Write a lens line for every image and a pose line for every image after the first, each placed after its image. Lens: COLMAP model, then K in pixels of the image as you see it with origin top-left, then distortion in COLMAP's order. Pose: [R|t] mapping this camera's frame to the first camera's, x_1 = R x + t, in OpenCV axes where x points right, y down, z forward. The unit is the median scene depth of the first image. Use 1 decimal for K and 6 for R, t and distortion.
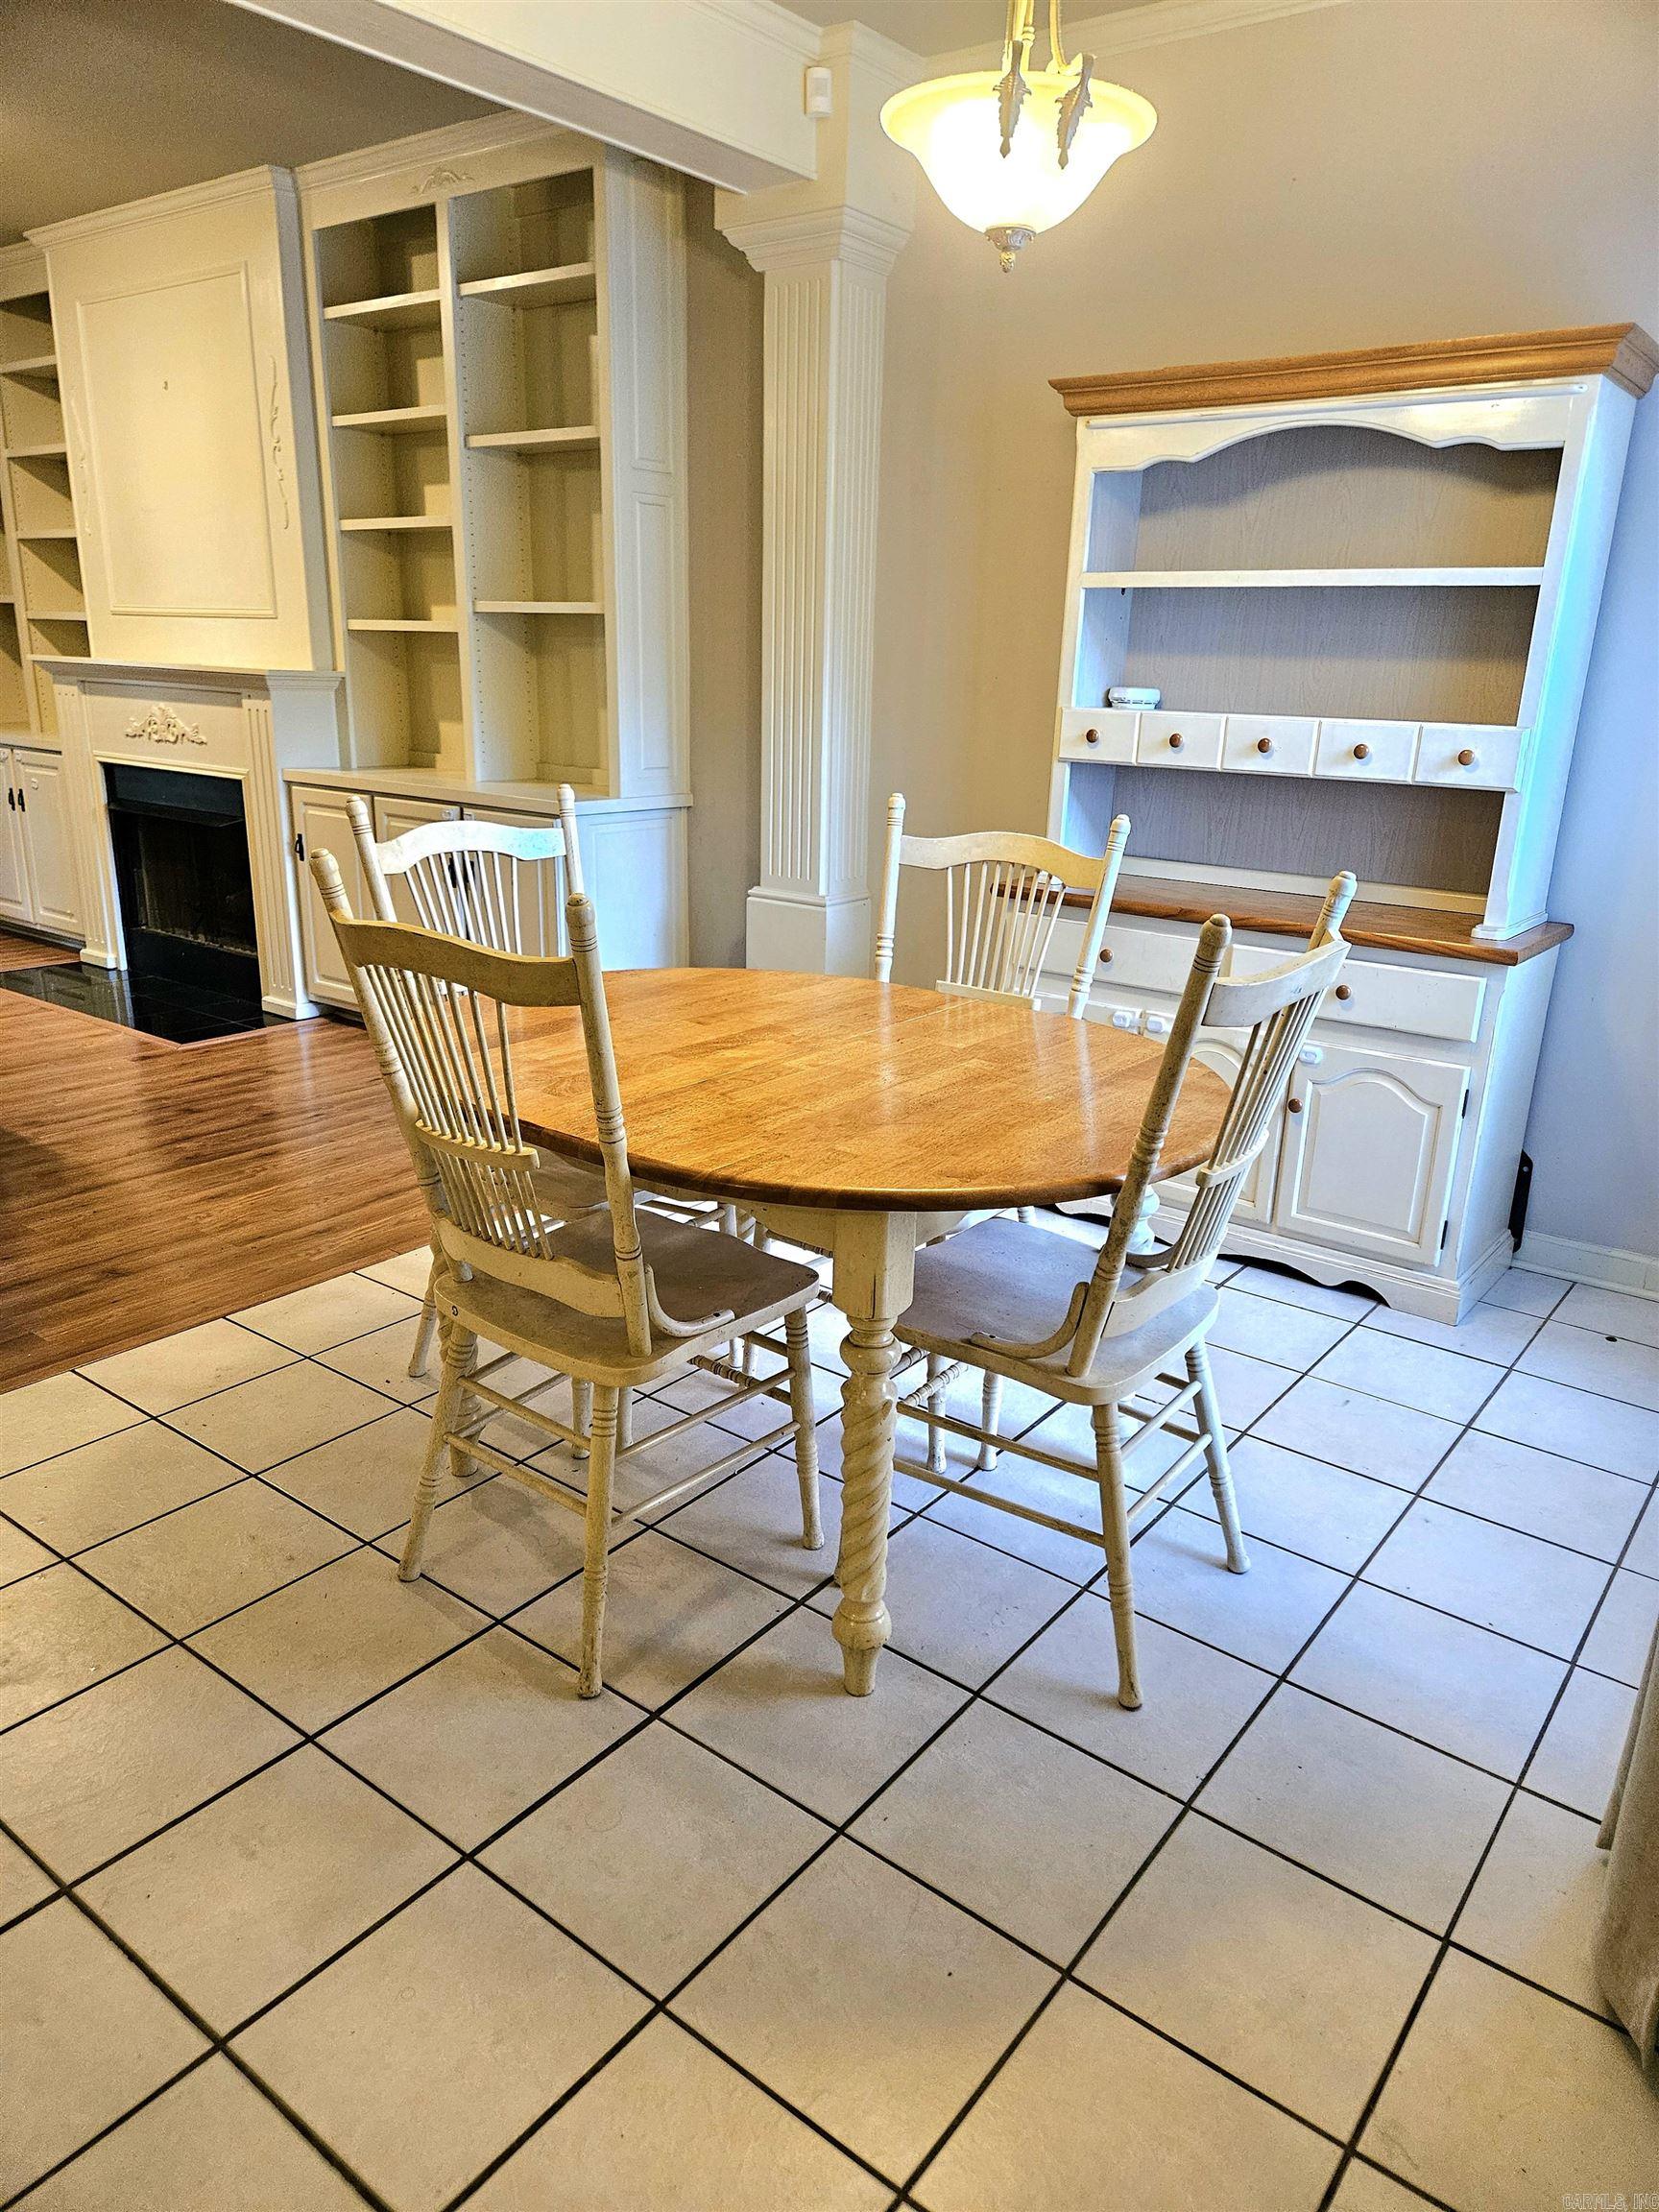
lens RADIAL K [[1485.0, 0, 831.5], [0, 1485.0, 1109.6], [0, 0, 1]] dist [0.005459, 0.000267]
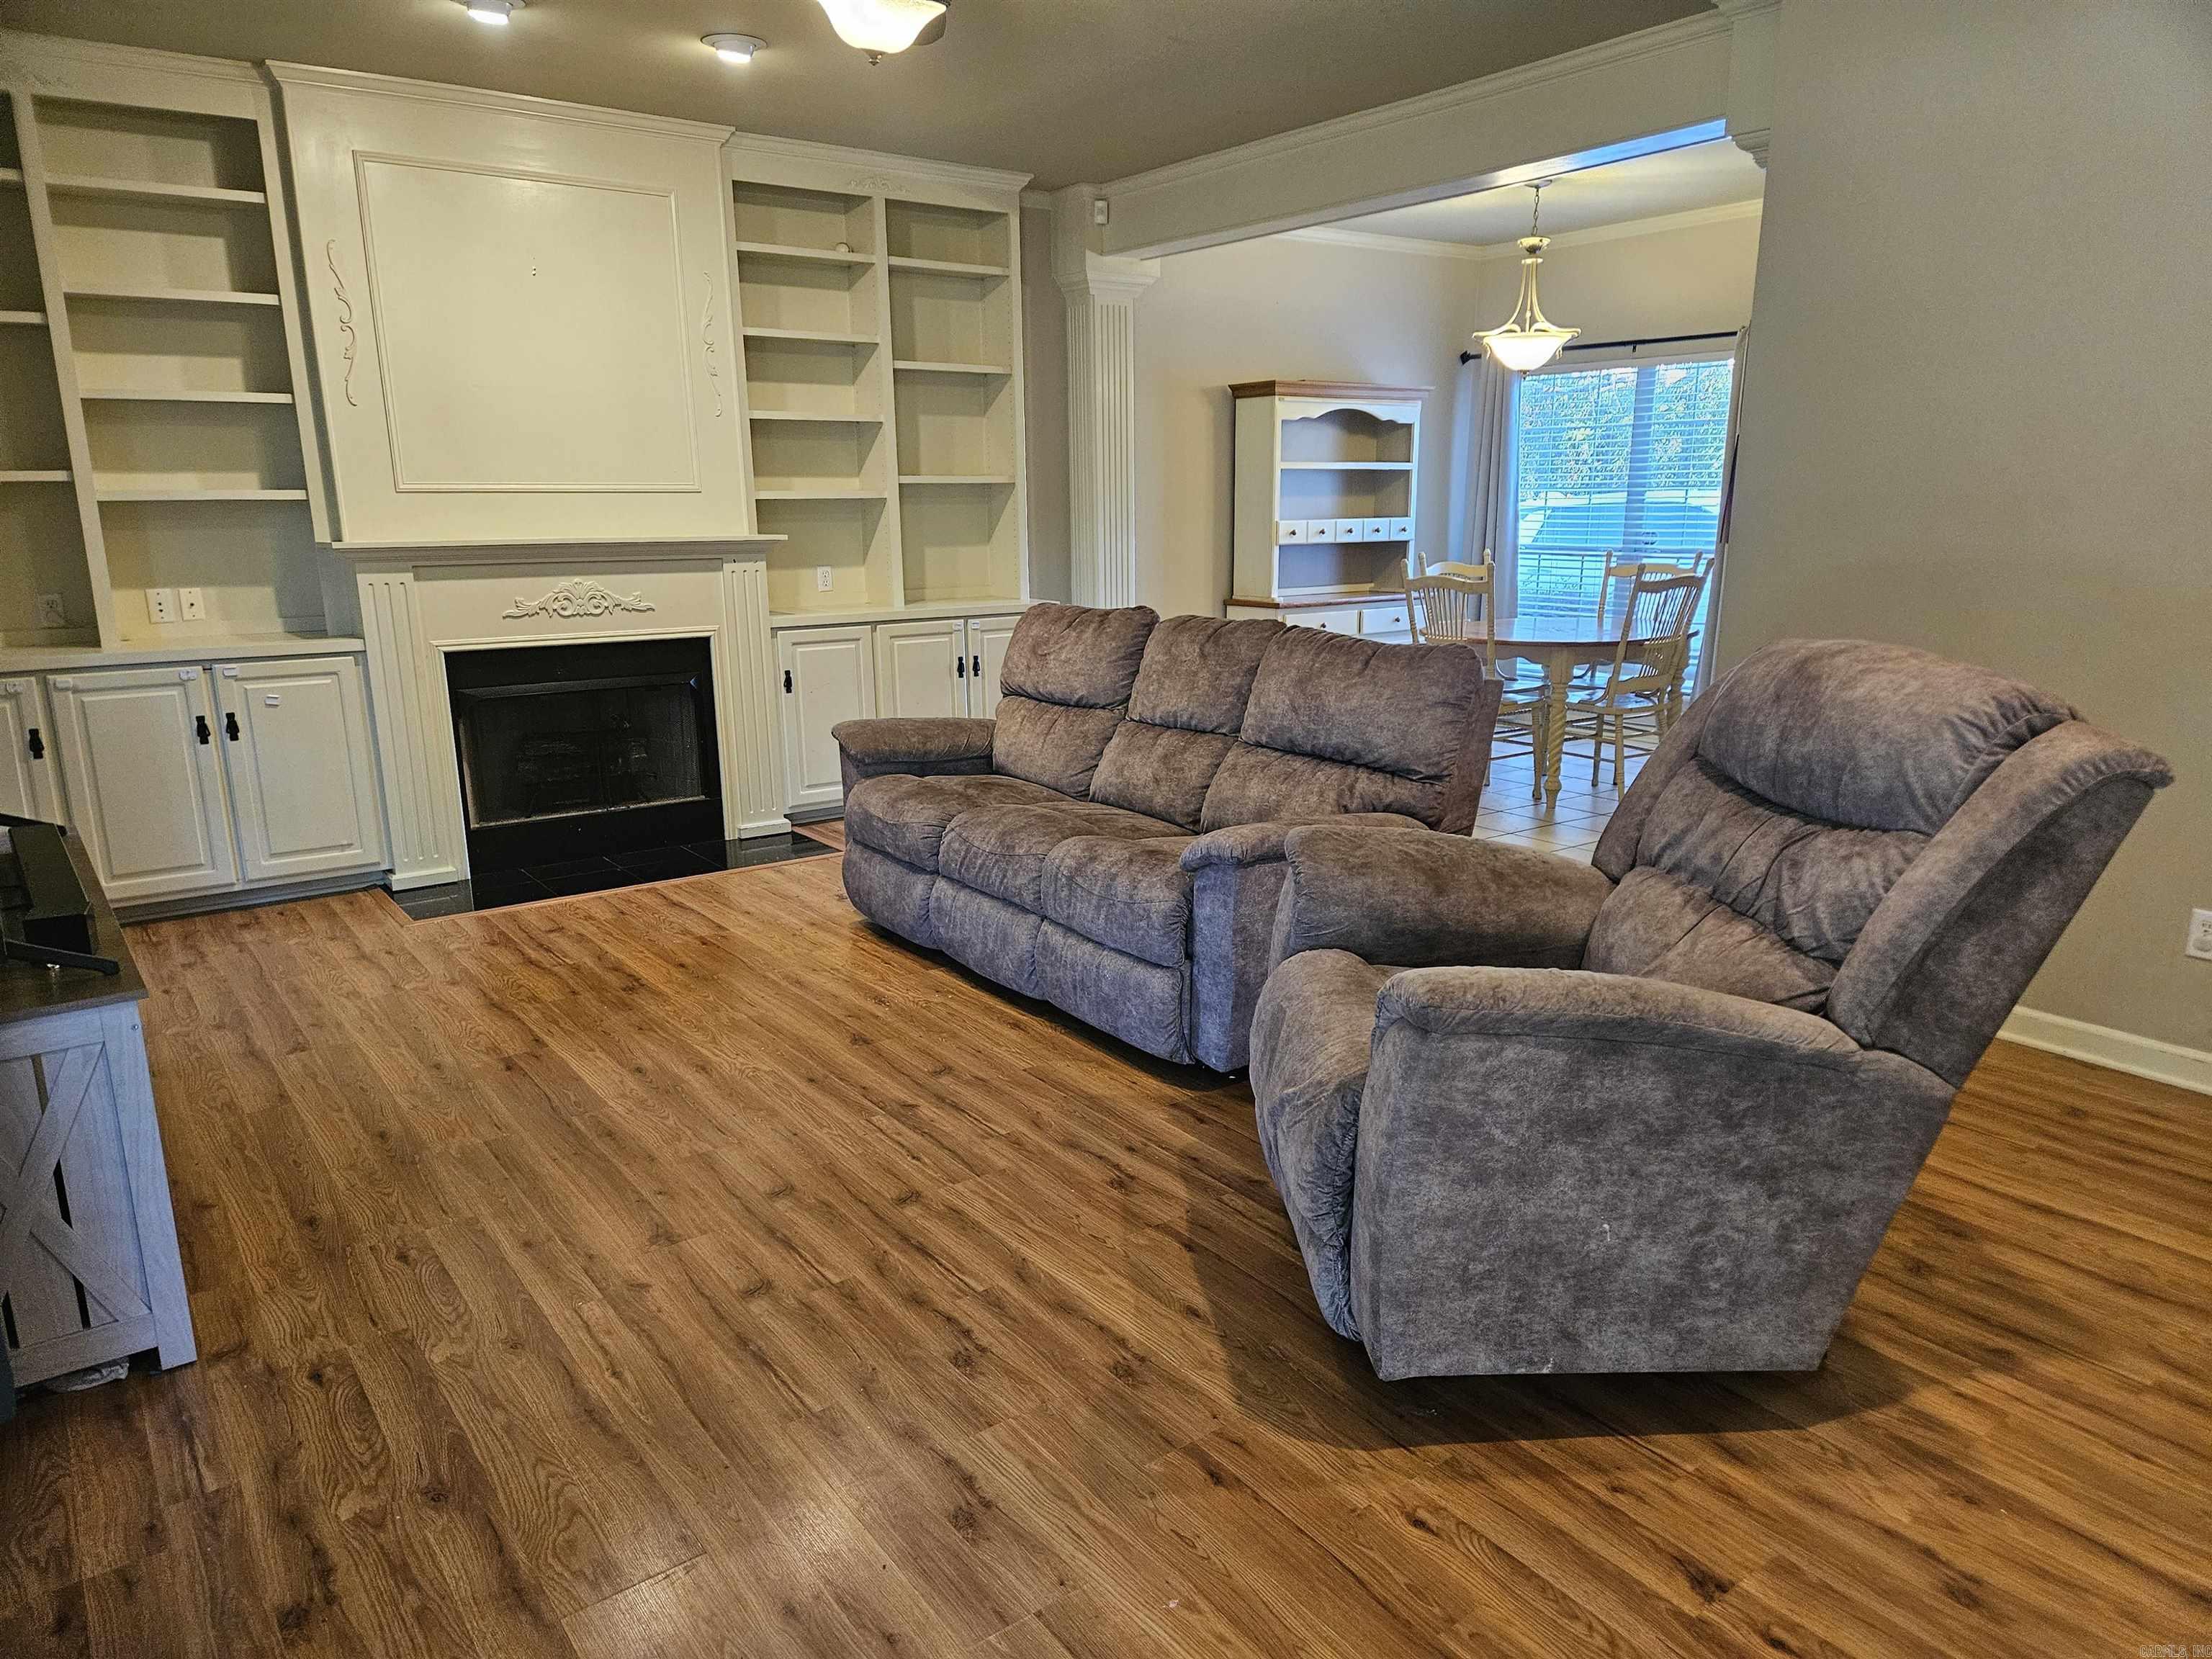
lens RADIAL K [[1485.0, 0, 1107.4], [0, 1485.0, 836.8], [0, 0, 1]] dist [0.005459, 0.000267]
pose [[0.285804, -0.256334, 0.923368, -1.432165], [0.285028, 0.942690, 0.173476, -0.196426], [-0.914918, 0.213605, 0.342487, 0.397861]]
